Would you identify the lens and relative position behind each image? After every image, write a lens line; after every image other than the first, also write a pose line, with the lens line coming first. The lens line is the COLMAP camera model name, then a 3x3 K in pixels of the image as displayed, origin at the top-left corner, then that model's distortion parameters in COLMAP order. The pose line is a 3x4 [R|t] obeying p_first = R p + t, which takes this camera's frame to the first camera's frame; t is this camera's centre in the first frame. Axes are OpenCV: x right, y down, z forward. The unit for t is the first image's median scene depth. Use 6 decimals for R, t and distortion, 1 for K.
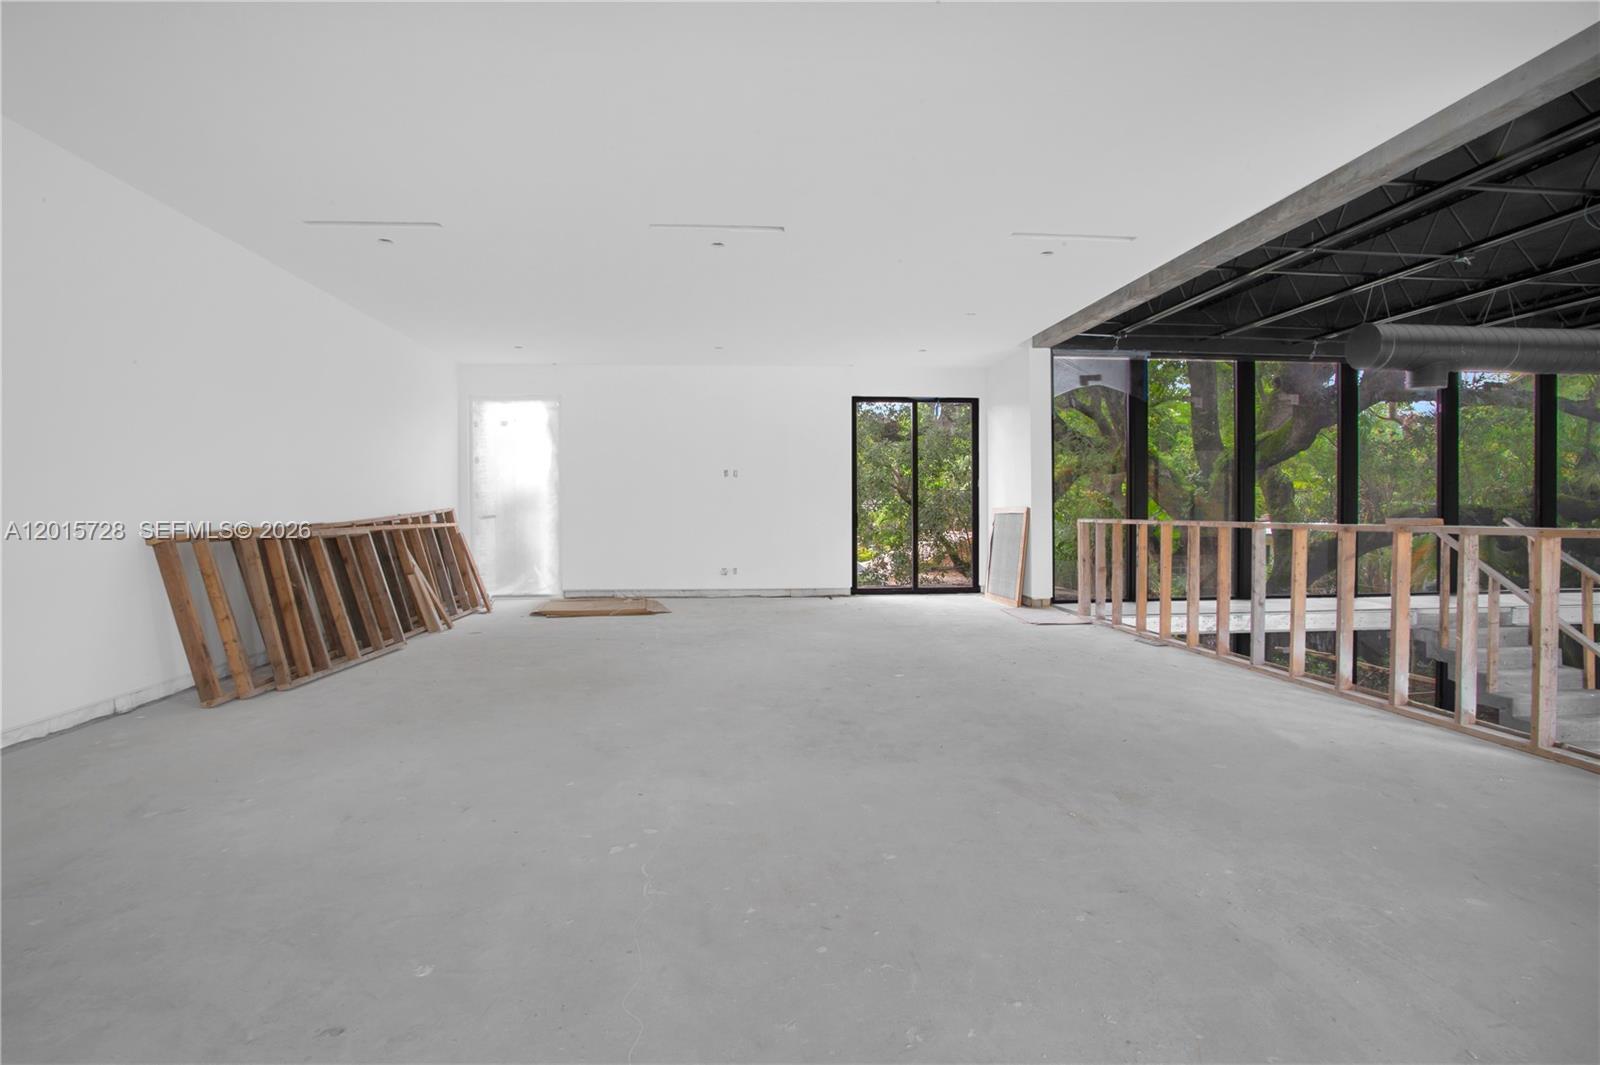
lens RADIAL K [[792.5, 0, 785.7], [0, 792.5, 527.4], [0, 0, 1]] dist [-0.098625, 0.058753]
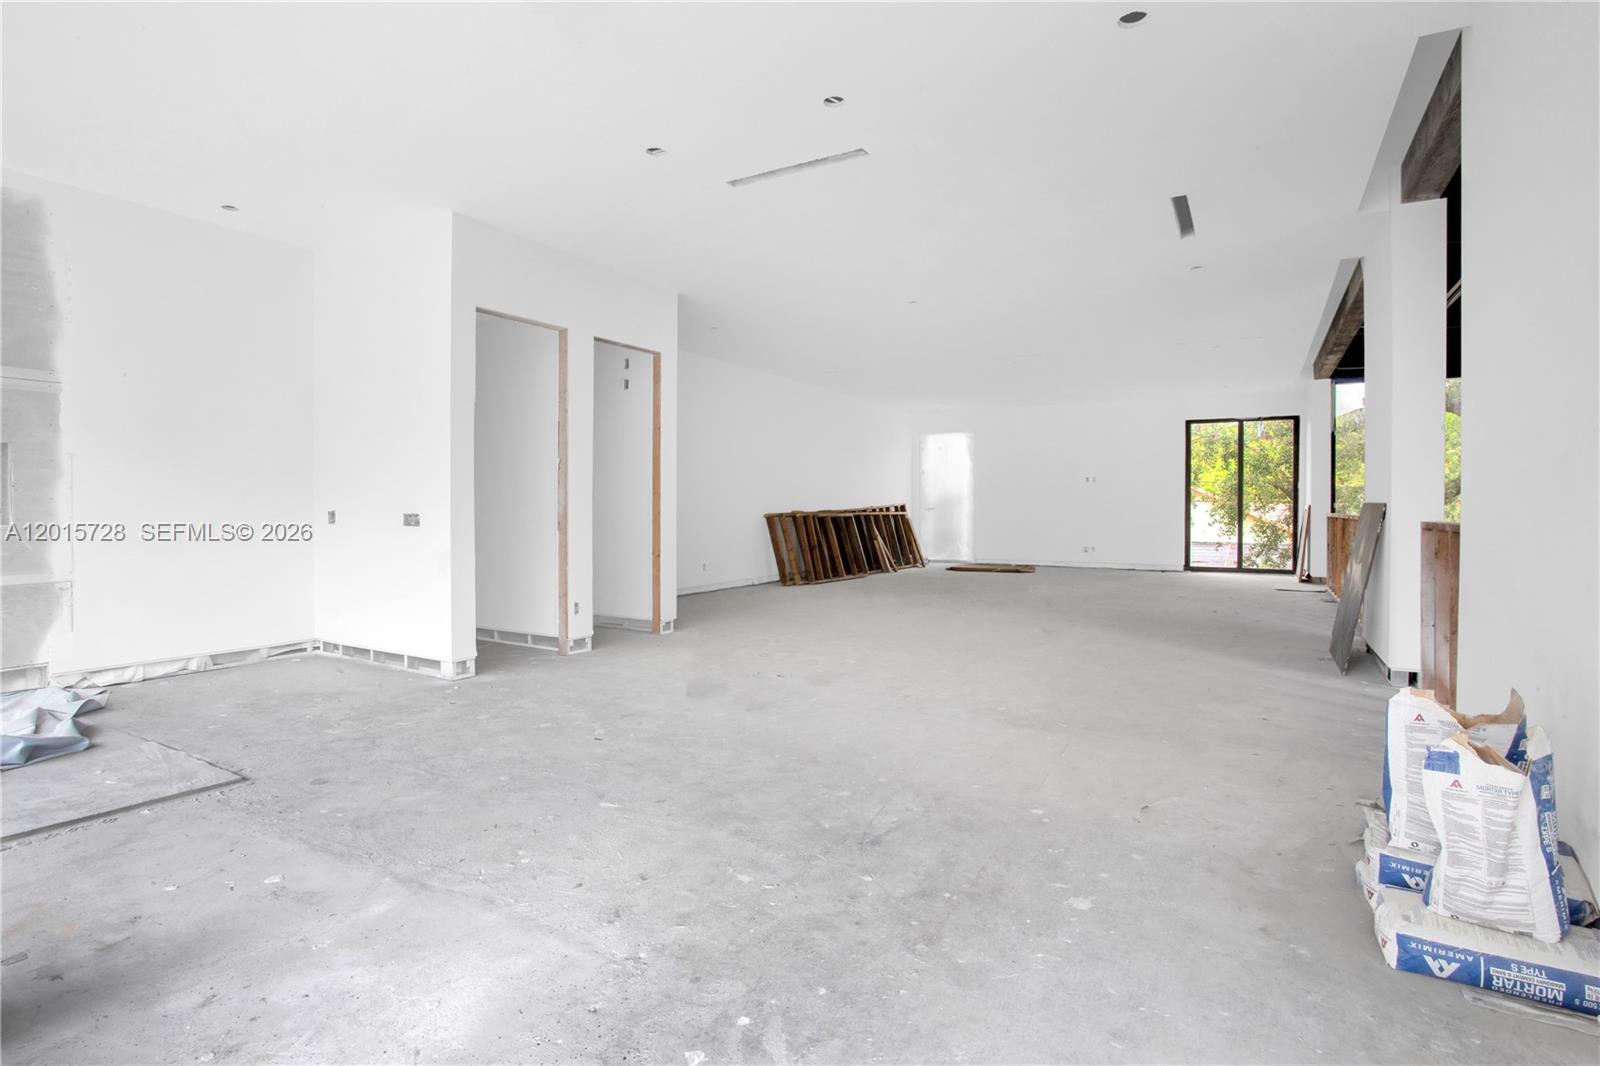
lens RADIAL K [[818.3, 0, 808.2], [0, 818.3, 524.4], [0, 0, 1]] dist [-0.036116, 0.000904]
pose [[0.835381, 0.018465, -0.549361, 0.348049], [-0.019003, 0.999808, 0.004708, 0.015922], [0.549343, 0.006507, 0.835572, -0.542029]]
